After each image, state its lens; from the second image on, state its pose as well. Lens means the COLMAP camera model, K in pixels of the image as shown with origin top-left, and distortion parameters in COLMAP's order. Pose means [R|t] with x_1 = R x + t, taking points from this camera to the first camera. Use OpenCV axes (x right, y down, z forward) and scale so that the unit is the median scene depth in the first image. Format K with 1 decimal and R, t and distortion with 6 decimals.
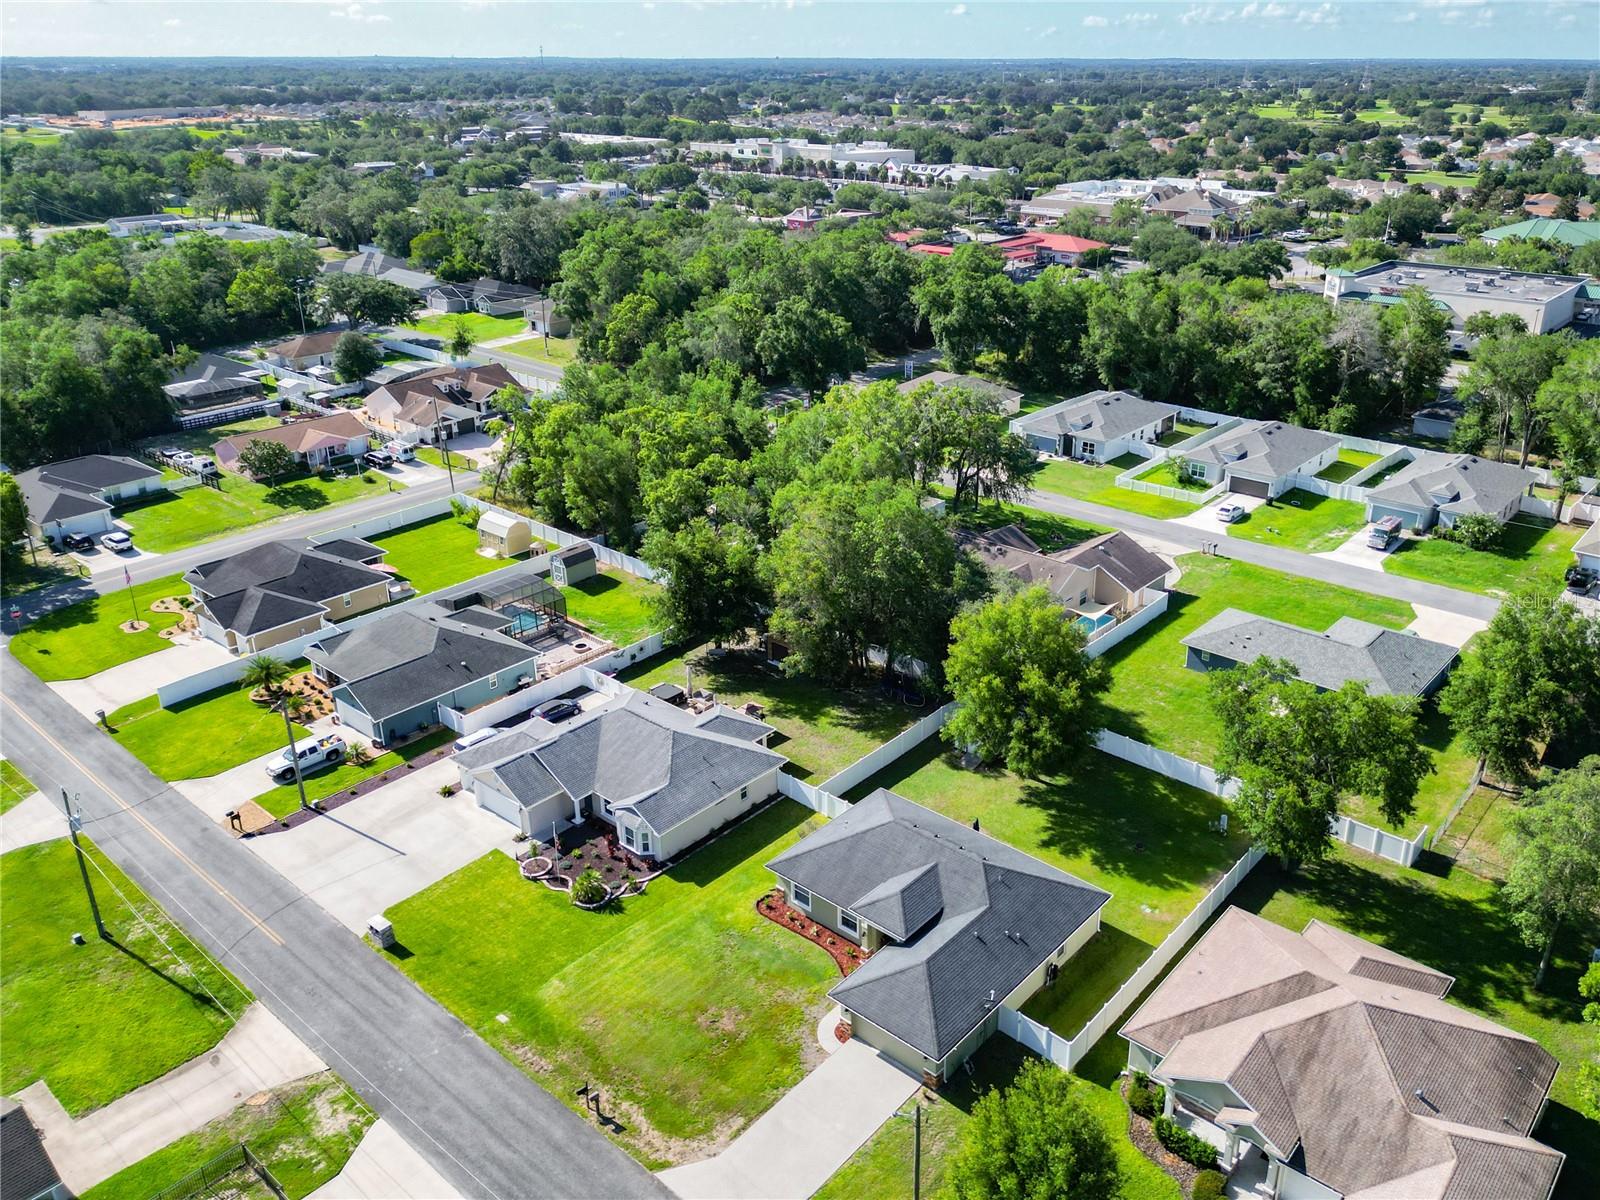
lens RADIAL K [[1226.2, 0, 856.5], [0, 1226.2, 542.4], [0, 0, 1]] dist [0.102063, -0.200891]
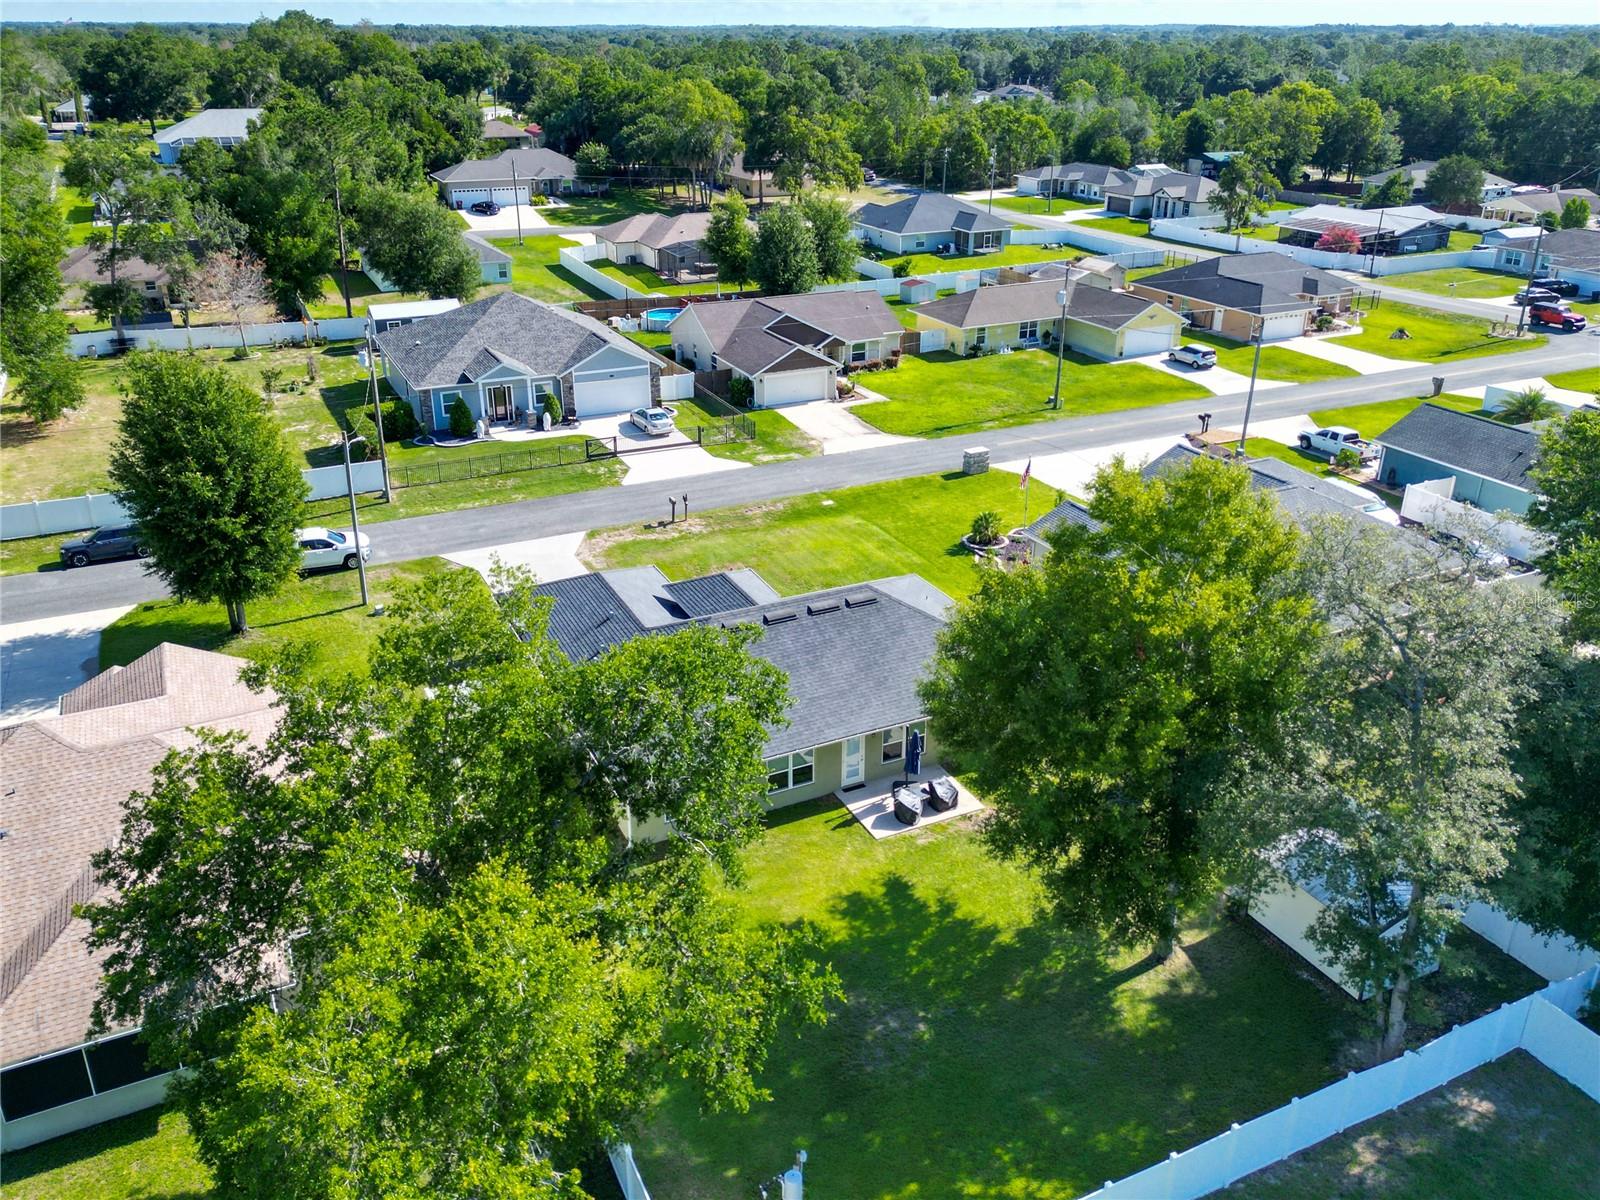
lens RADIAL K [[1245.7, 0, 769.9], [0, 1245.7, 556.4], [0, 0, 1]] dist [0.090079, -0.098223]
pose [[-0.417645, 0.351818, -0.837733, 0.425739], [-0.335203, 0.797298, 0.501950, -0.063865], [0.844519, 0.490448, -0.215057, 0.803987]]
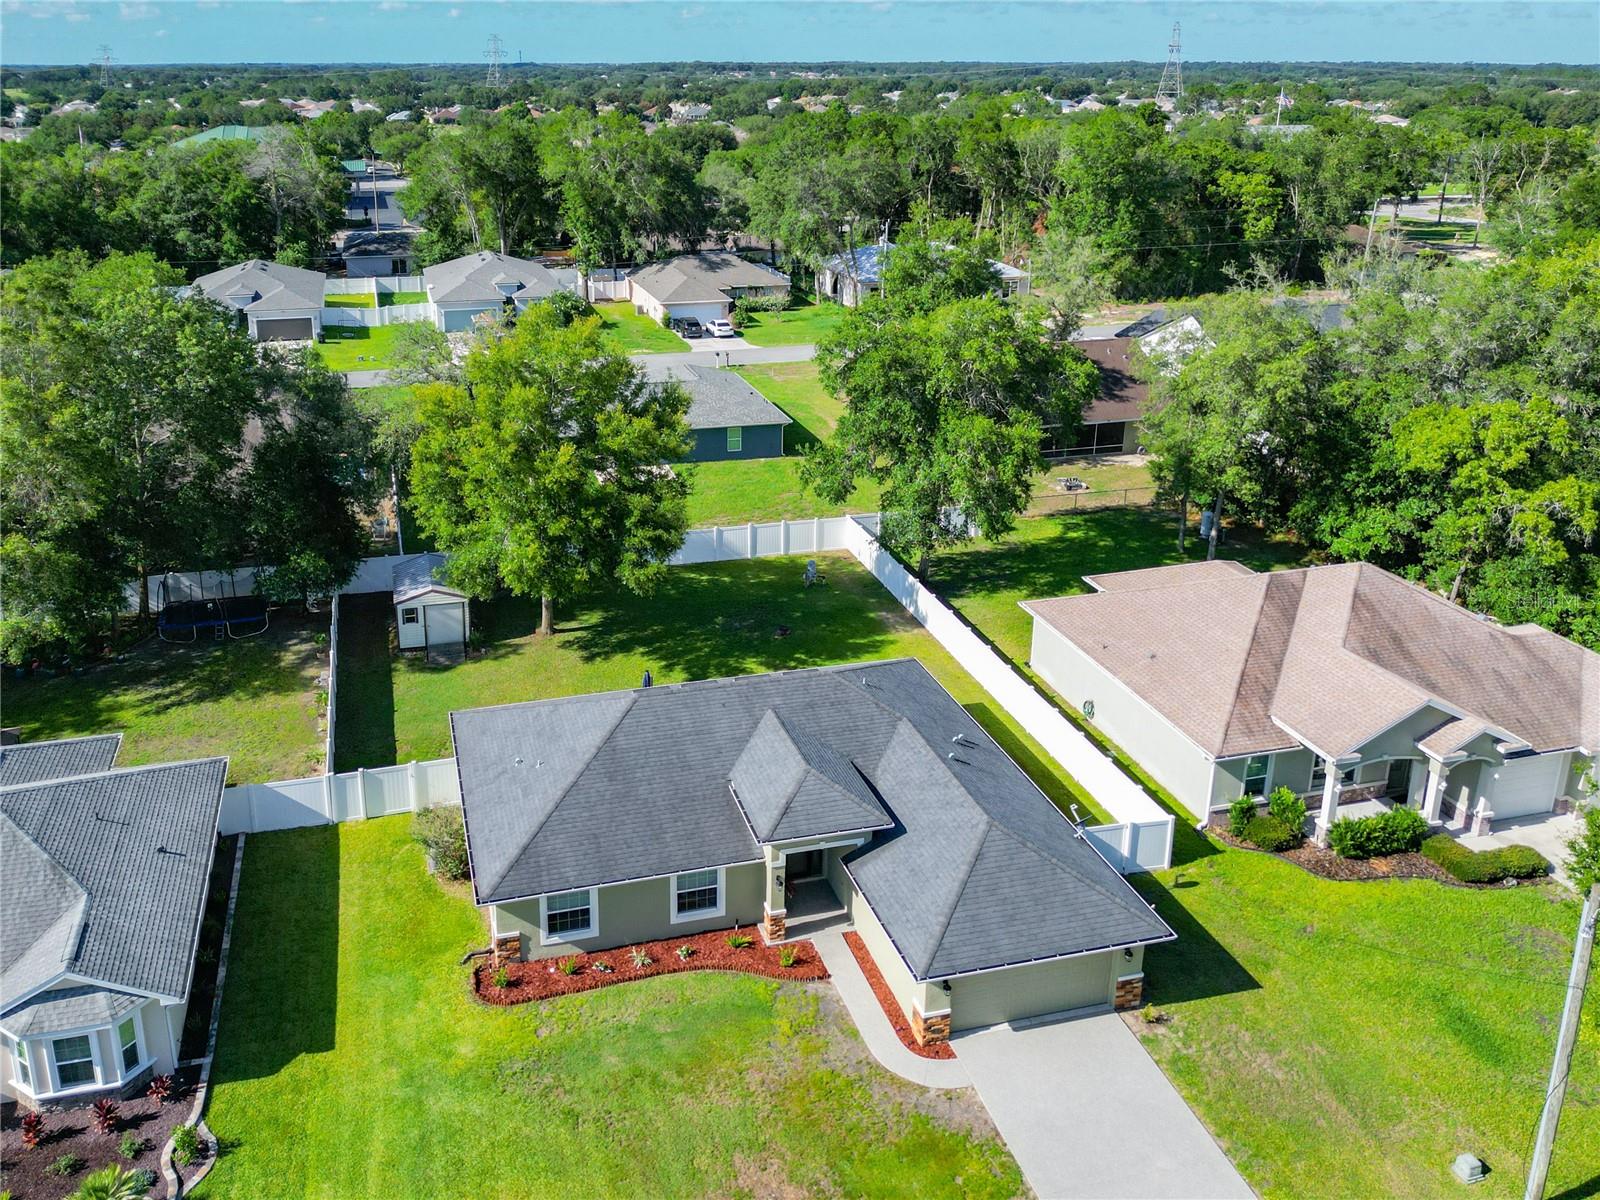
lens RADIAL K [[1317.7, 0, 685.2], [0, 1317.7, 450.2], [0, 0, 1]] dist [0.011490, -0.013477]
pose [[0.584272, -0.226746, 0.779238, -0.270159], [0.295329, 0.953748, 0.056088, 0.076525], [-0.755914, 0.197361, 0.624213, 0.459163]]
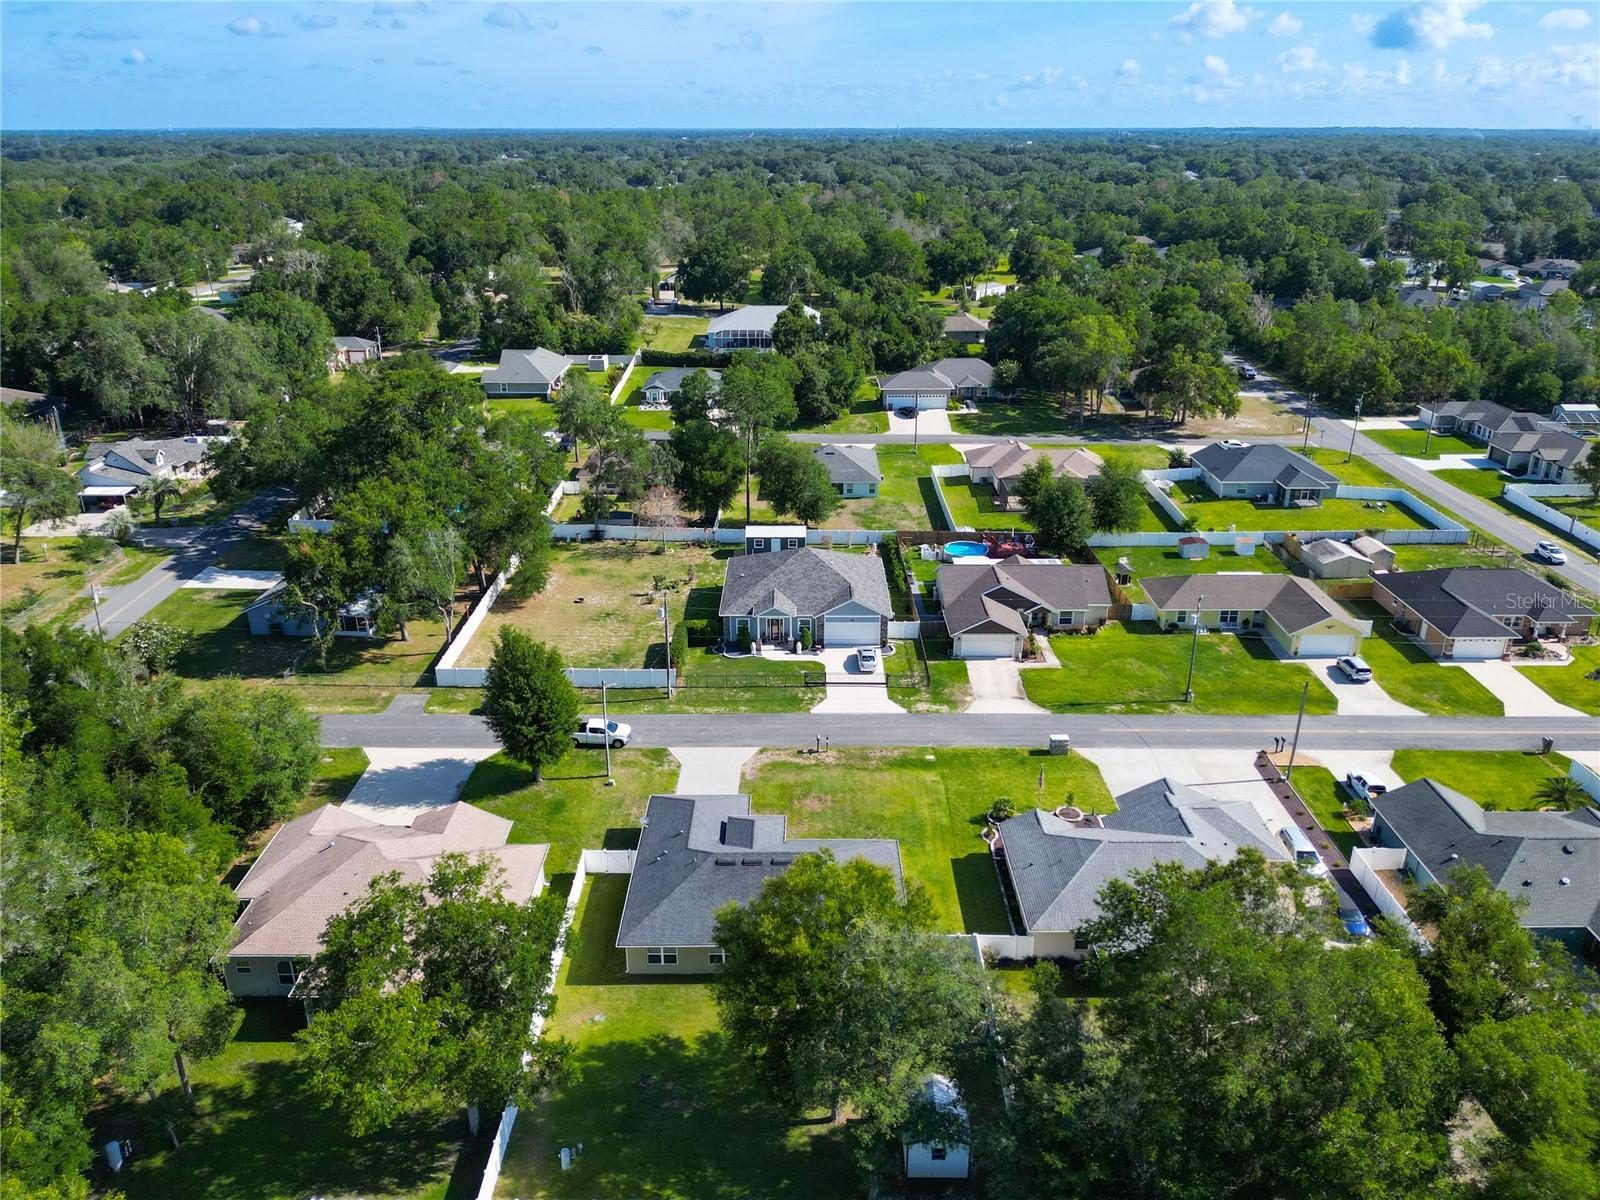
lens RADIAL K [[1164.4, 0, 789.9], [0, 1164.4, 608.0], [0, 0, 1]] dist [0.062131, -0.090169]
pose [[-0.766623, 0.243827, -0.594001, 0.429057], [-0.235920, 0.753428, 0.613749, -0.388542], [0.597186, 0.610651, -0.520072, 1.014280]]
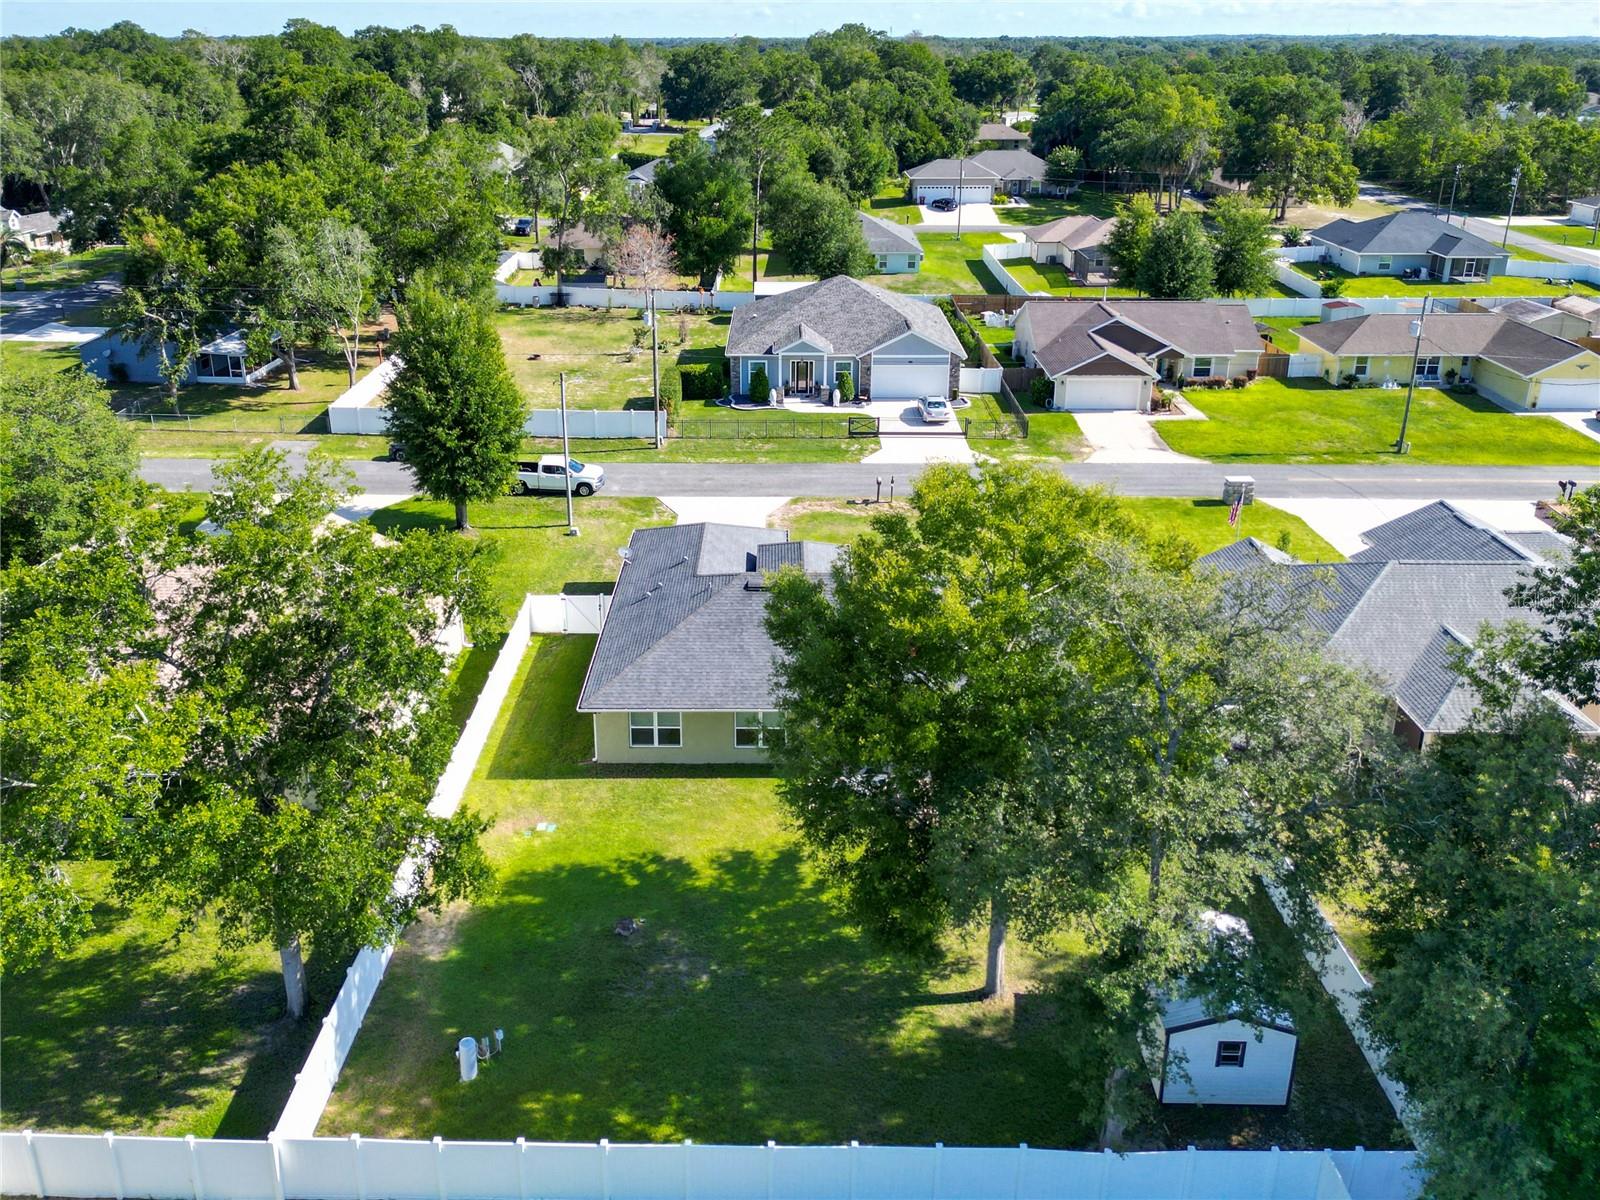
lens RADIAL K [[1255.9, 0, 759.3], [0, 1255.9, 488.1], [0, 0, 1]] dist [0.041891, -0.061750]
pose [[-0.774115, 0.213523, -0.595947, 0.337832], [-0.232843, 0.779368, 0.581696, -0.115355], [0.588668, 0.589062, -0.553603, 0.945567]]
